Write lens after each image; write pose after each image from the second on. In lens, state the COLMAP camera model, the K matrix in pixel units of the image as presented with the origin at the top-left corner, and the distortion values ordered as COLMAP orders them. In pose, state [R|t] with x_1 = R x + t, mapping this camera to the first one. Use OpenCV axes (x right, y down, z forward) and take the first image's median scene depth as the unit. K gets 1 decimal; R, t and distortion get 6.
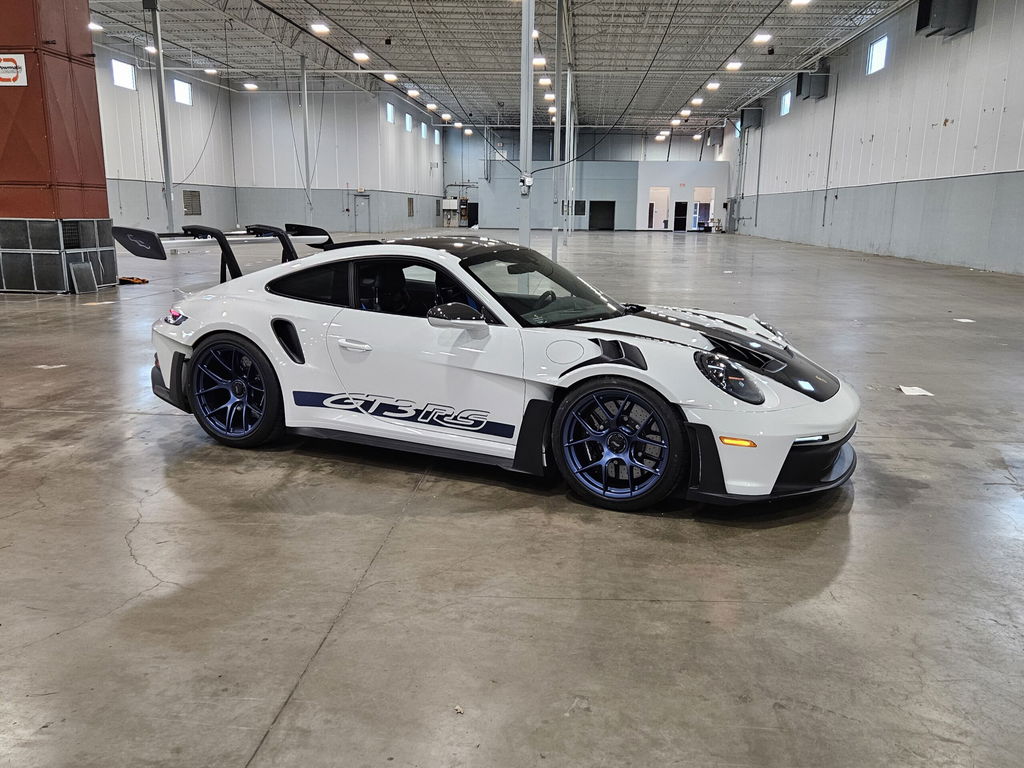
lens RADIAL K [[856.6, 0, 512.5], [0, 856.6, 396.0], [0, 0, 1]] dist [0.095924, -0.107114]
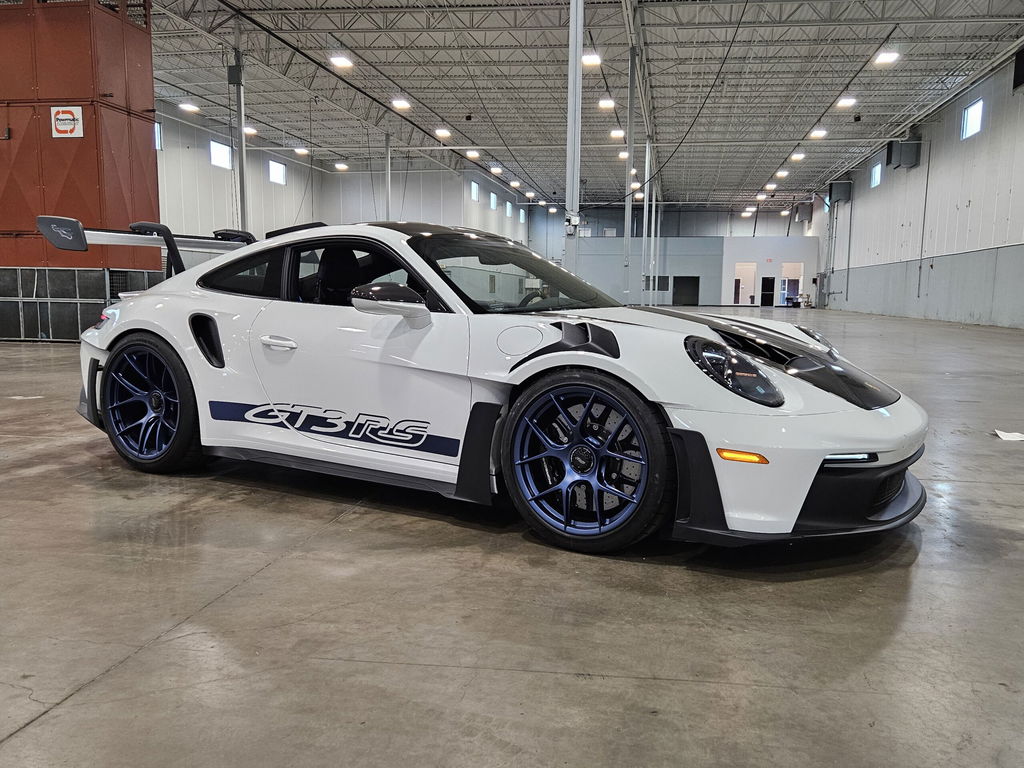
lens RADIAL K [[854.1, 0, 520.3], [0, 854.1, 397.5], [0, 0, 1]] dist [0.088232, -0.084025]
pose [[0.995498, 0.012501, -0.093951, 0.121086], [-0.020892, 0.995824, -0.088873, 0.060173], [0.092447, 0.090436, 0.991602, 0.228020]]
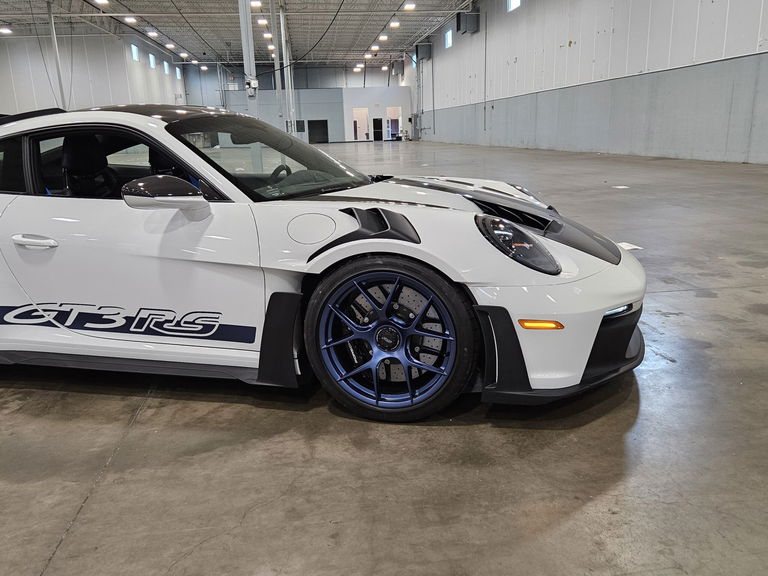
lens RADIAL K [[643.8, 0, 380.5], [0, 643.8, 290.9], [0, 0, 1]] dist [0.084183, -0.080240]
pose [[0.979727, -0.091877, 0.178027, 0.011776], [0.086483, 0.995534, 0.037844, -0.010570], [-0.180709, -0.021681, 0.983298, 0.371969]]
